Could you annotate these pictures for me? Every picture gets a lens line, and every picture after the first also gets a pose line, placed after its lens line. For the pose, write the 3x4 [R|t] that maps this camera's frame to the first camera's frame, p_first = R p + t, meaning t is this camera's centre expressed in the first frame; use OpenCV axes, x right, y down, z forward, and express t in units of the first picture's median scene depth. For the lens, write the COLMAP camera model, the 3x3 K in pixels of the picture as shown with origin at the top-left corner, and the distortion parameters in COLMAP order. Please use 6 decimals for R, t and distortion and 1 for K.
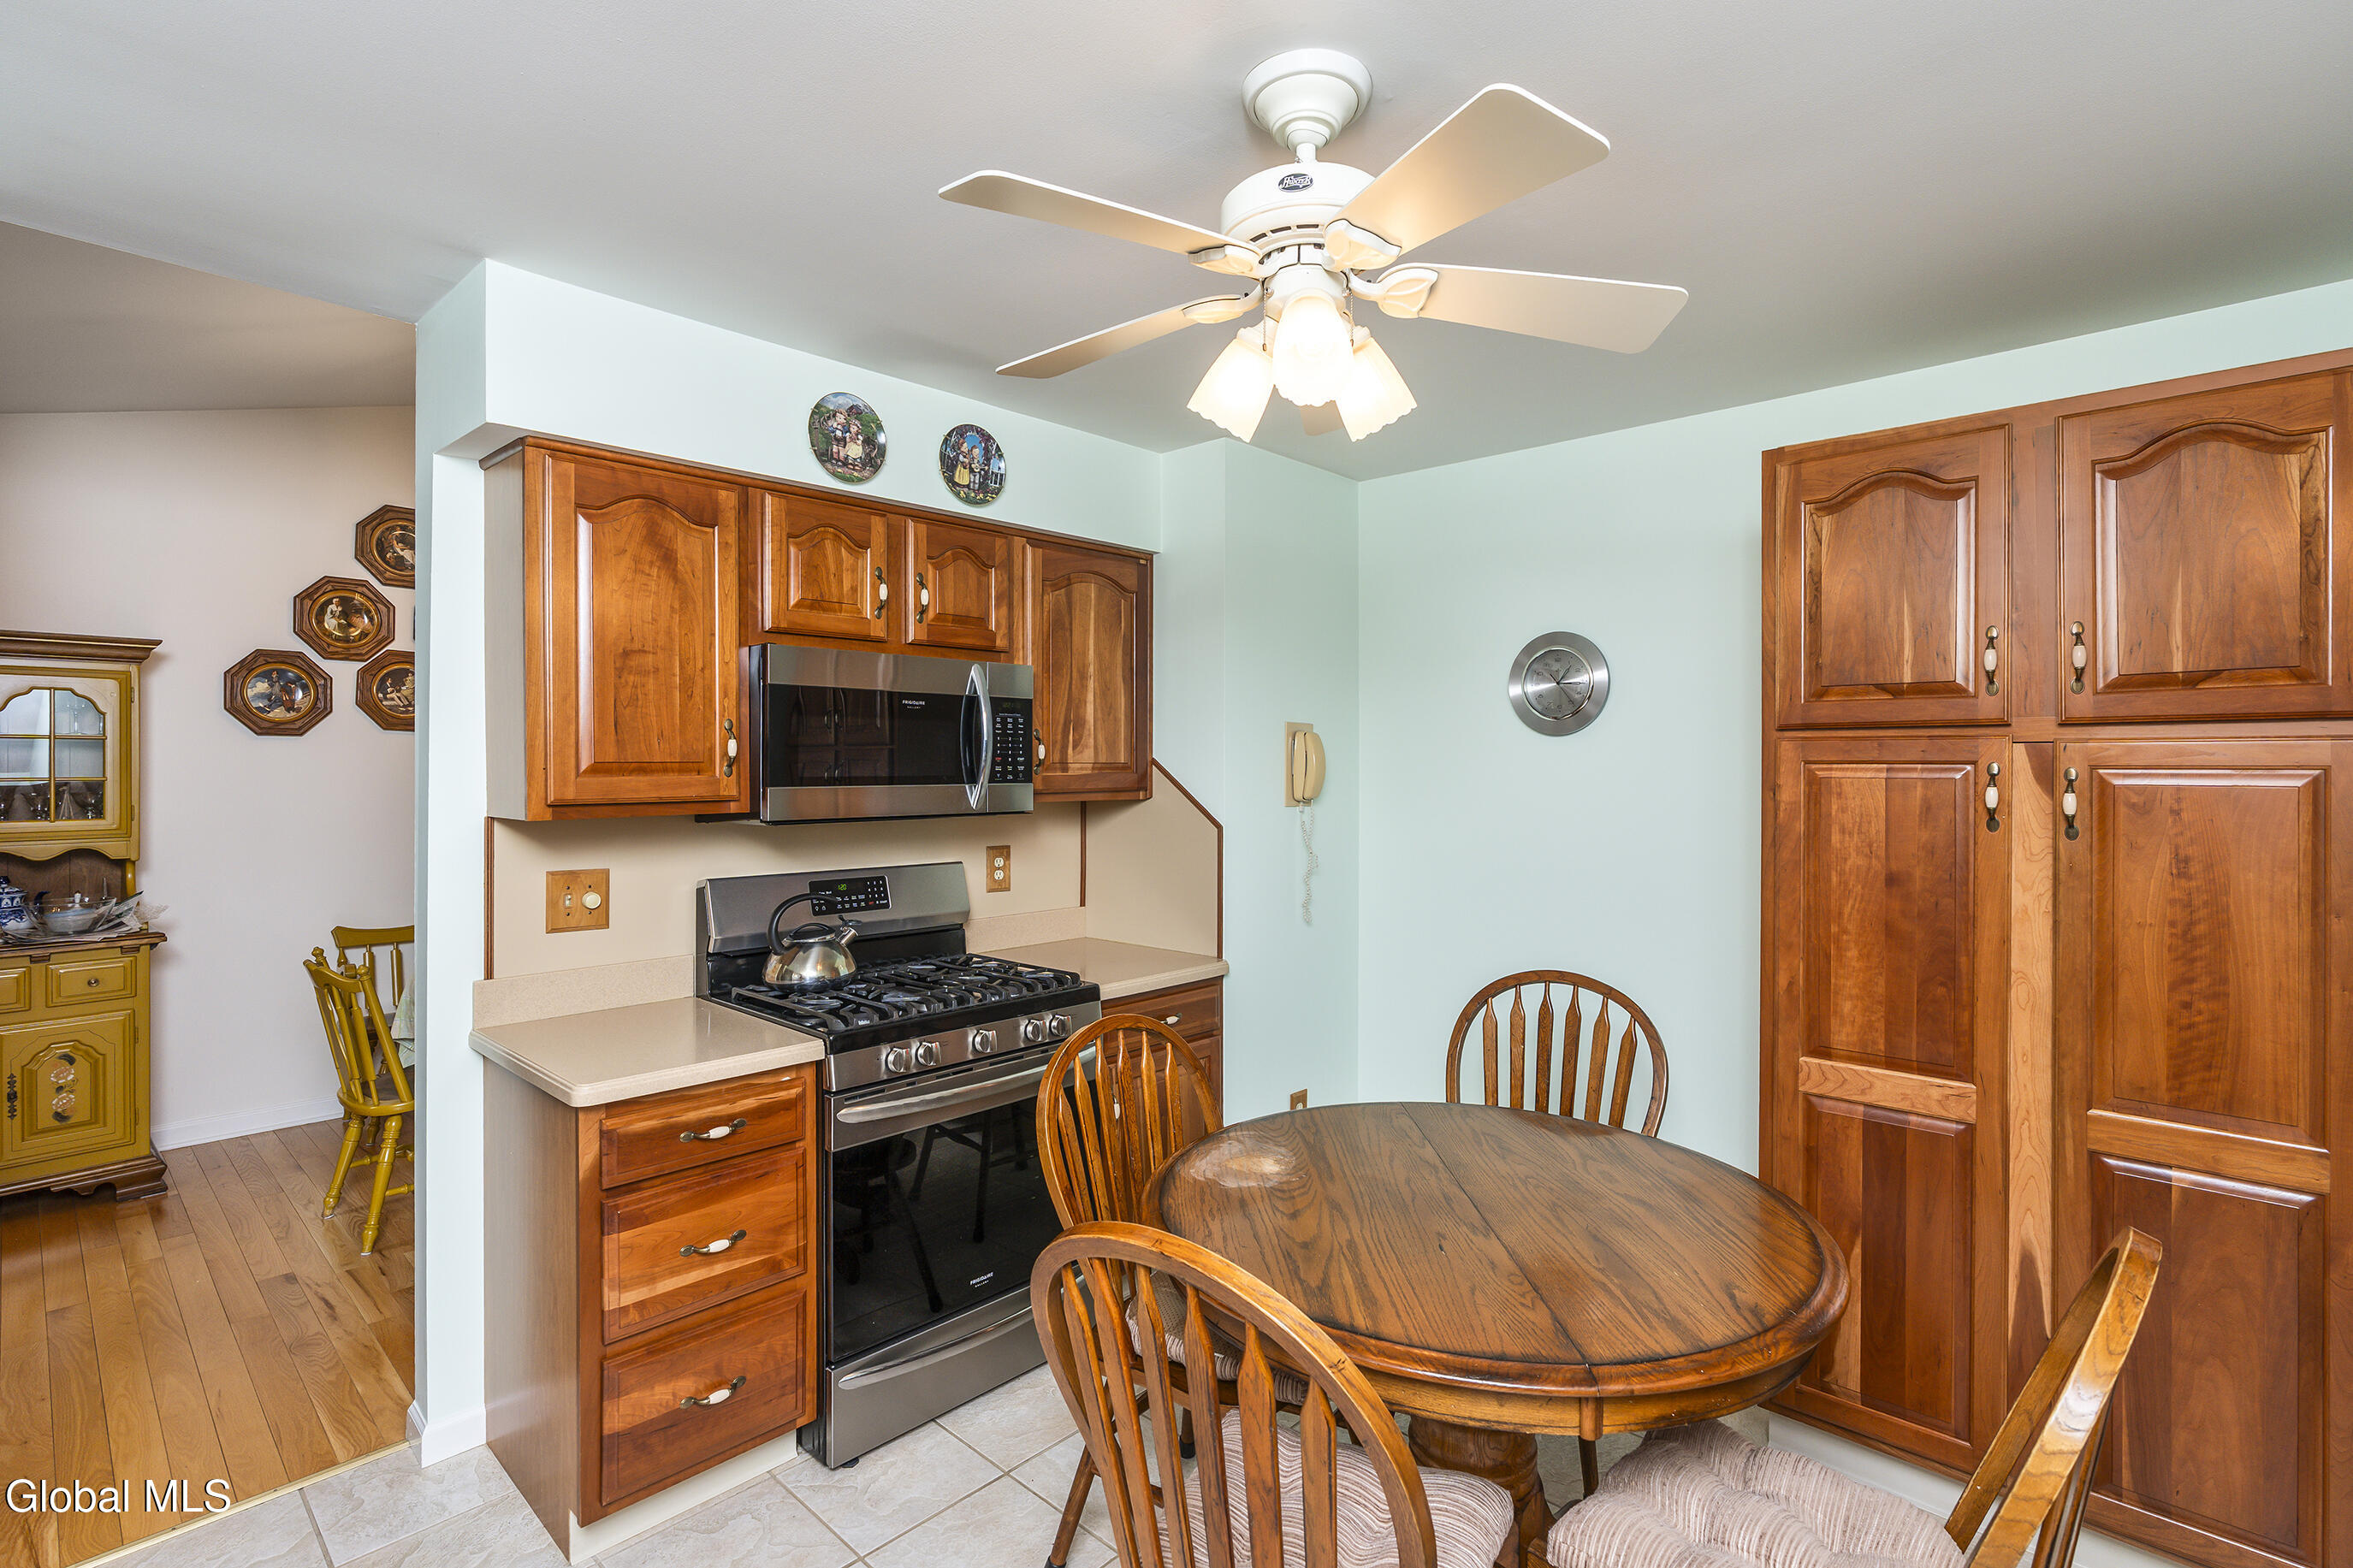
lens RADIAL K [[1073.8, 0, 1174.5], [0, 1073.8, 766.8], [0, 0, 1]] dist [0.001214, 0.000137]
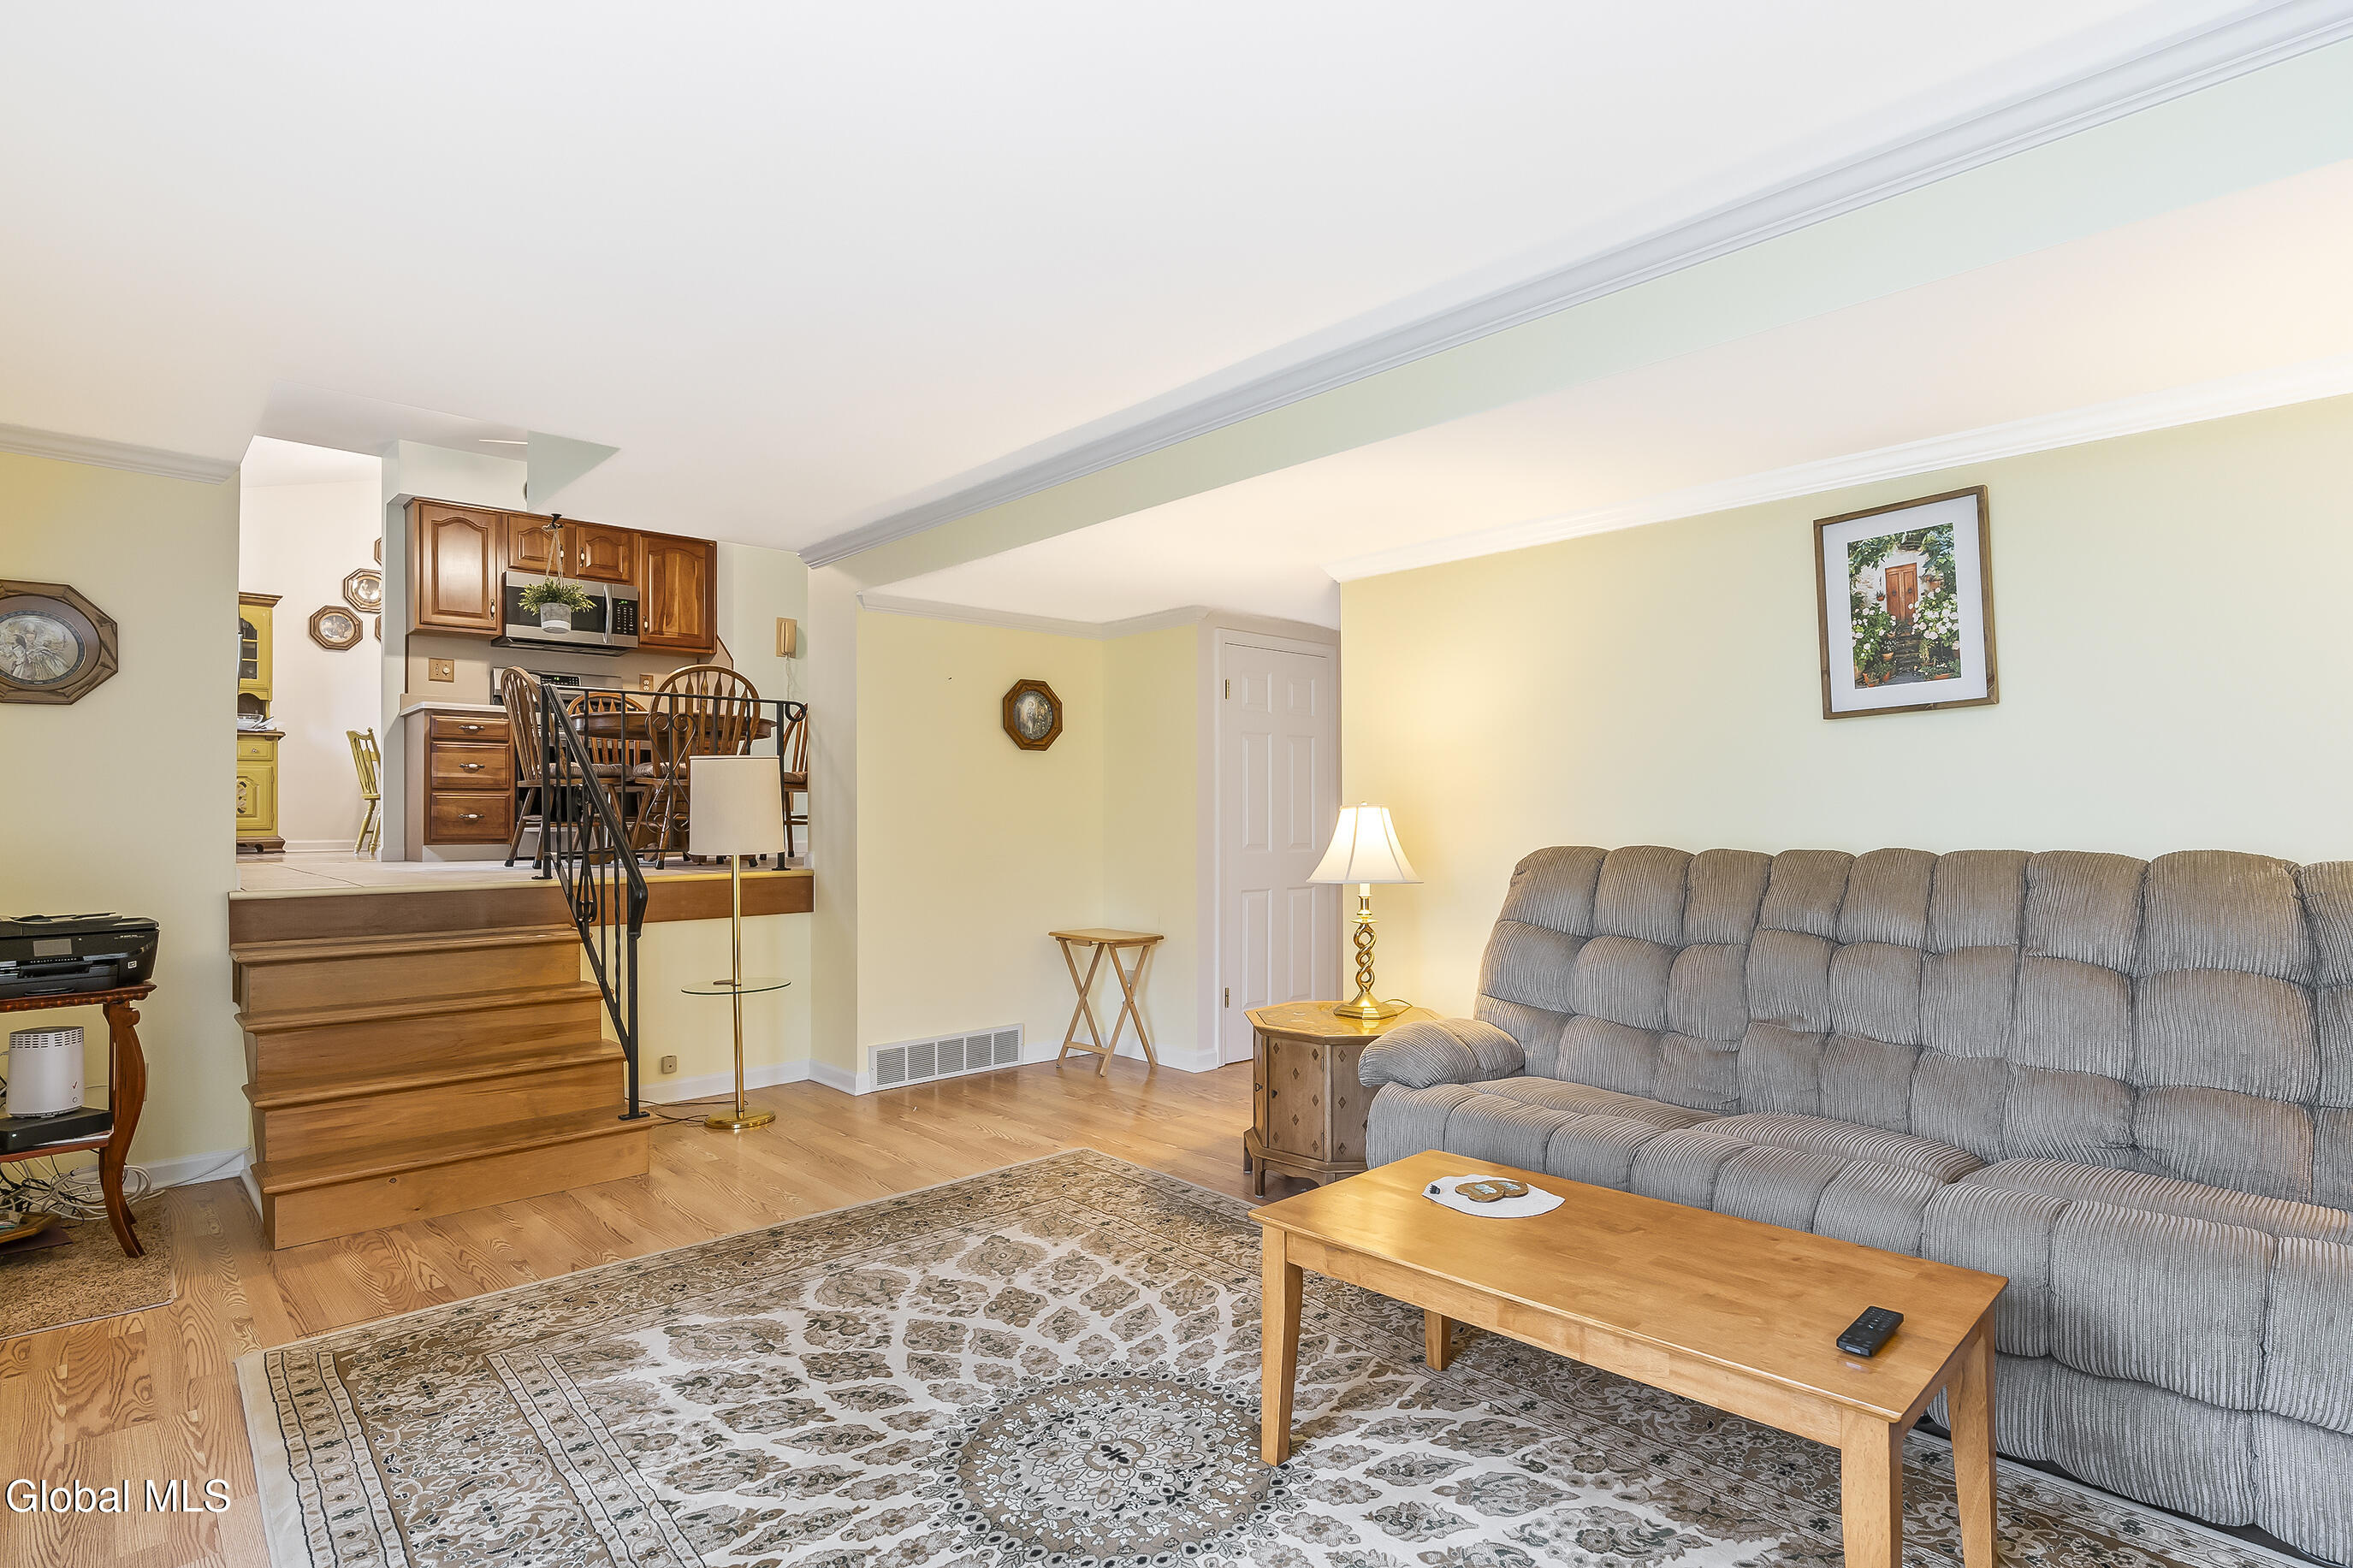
lens RADIAL K [[1143.1, 0, 1177.1], [0, 1143.1, 798.0], [0, 0, 1]] dist [0.001458, 0.000107]
pose [[0.997953, -0.006439, -0.063631, 1.123302], [0.006148, 0.999970, -0.004771, 0.361839], [0.063660, 0.004370, 0.997962, -1.334925]]
